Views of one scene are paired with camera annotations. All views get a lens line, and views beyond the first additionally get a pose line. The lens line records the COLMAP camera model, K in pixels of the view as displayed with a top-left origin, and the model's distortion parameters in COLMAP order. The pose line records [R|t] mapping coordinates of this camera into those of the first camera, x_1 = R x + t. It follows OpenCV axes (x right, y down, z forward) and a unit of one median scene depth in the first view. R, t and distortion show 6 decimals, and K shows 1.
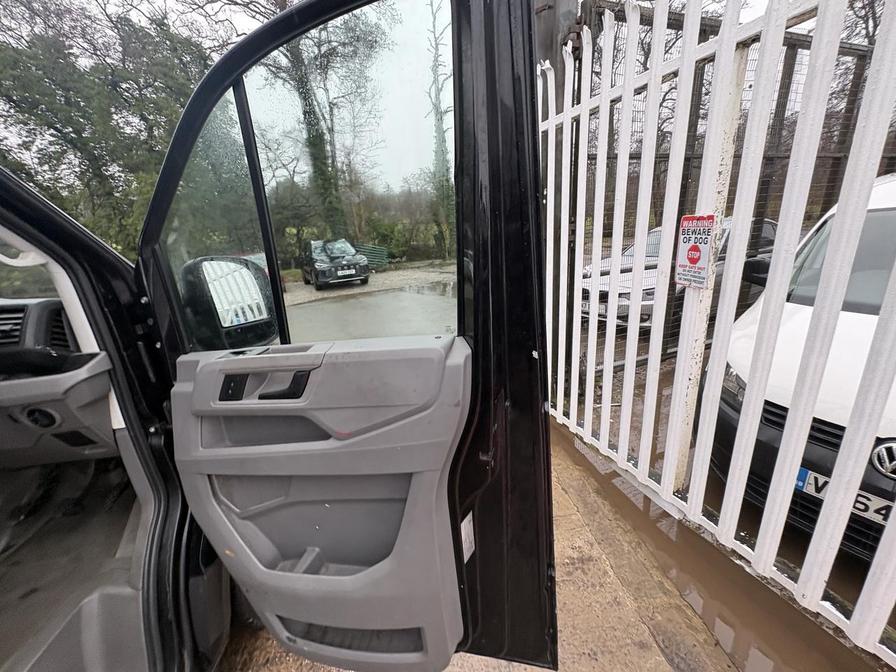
lens RADIAL K [[356.3, 0, 446.8], [0, 356.3, 334.1], [0, 0, 1]] dist [0.002795, -0.000419]
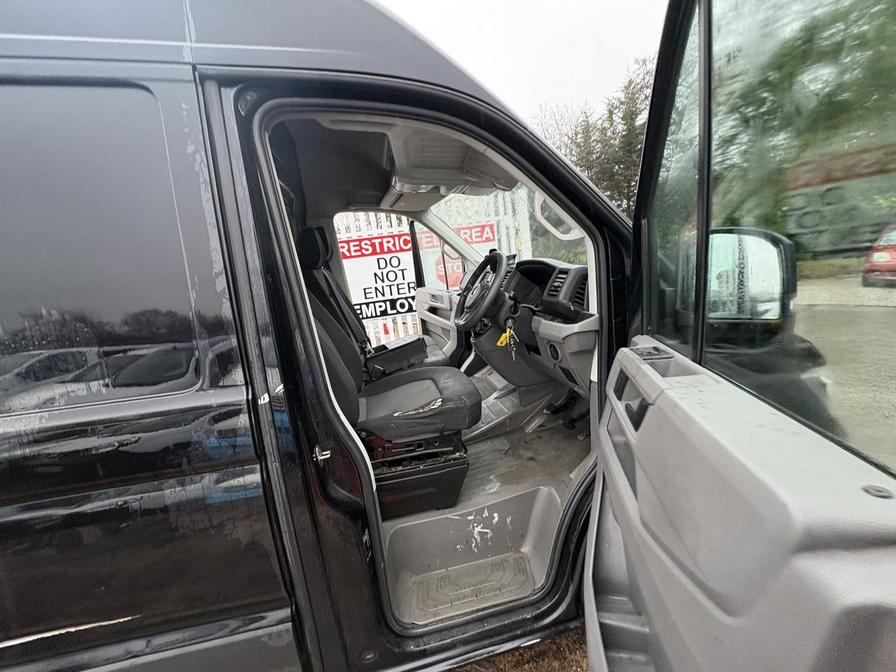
lens RADIAL K [[356.3, 0, 450.2], [0, 356.3, 337.1], [0, 0, 1]] dist [0.002795, -0.000419]
pose [[0.140727, 0.260536, -0.955153, 0.108766], [-0.183170, 0.954950, 0.233493, -0.067179], [0.972957, 0.142097, 0.182110, 0.349181]]
